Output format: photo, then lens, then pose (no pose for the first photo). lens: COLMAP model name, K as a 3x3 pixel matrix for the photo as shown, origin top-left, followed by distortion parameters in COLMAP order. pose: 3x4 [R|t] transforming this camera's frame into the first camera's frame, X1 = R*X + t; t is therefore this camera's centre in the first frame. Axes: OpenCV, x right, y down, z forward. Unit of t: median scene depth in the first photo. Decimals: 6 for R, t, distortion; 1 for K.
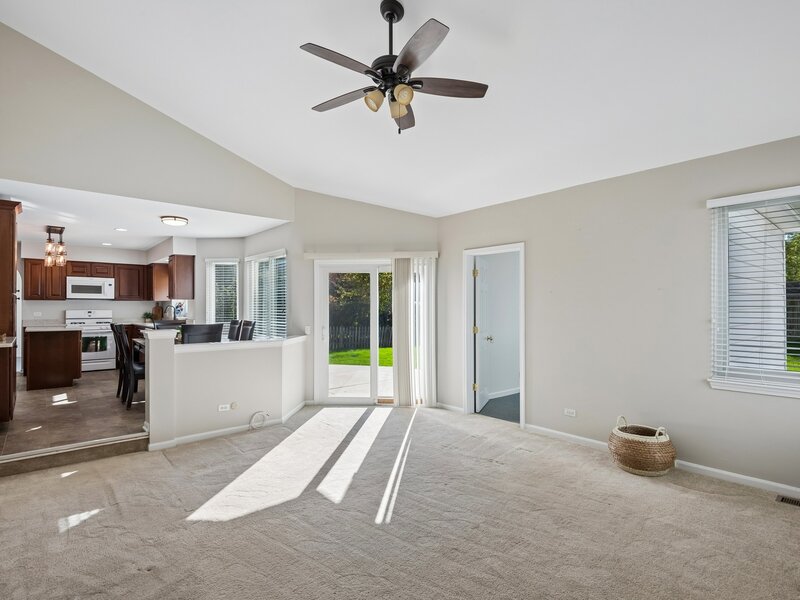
lens RADIAL K [[419.5, 0, 403.6], [0, 419.5, 303.6], [0, 0, 1]] dist [-0.003669, -0.001958]
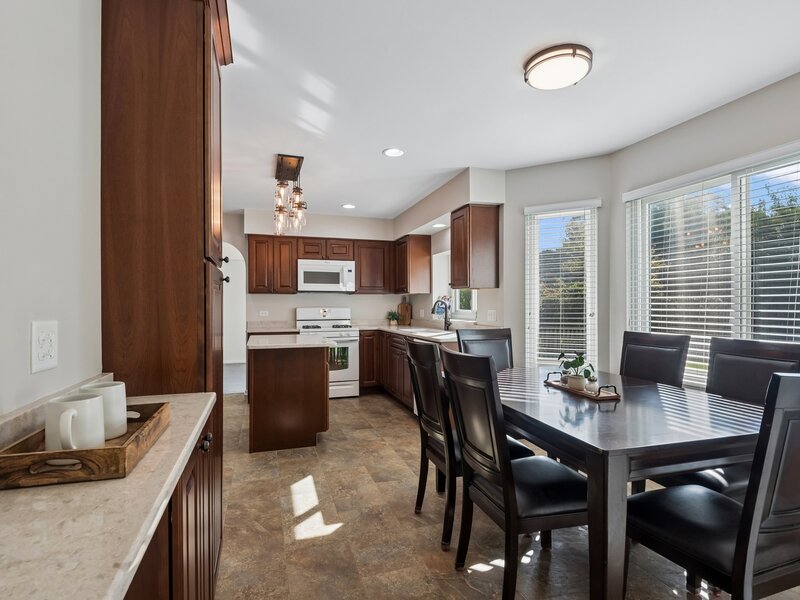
lens RADIAL K [[419.5, 0, 403.6], [0, 419.5, 303.6], [0, 0, 1]] dist [-0.003669, -0.001958]
pose [[0.922212, -0.004814, -0.386656, -0.368644], [0.006594, 0.999973, 0.003278, 0.007056], [0.386630, -0.005573, 0.922218, 0.418203]]
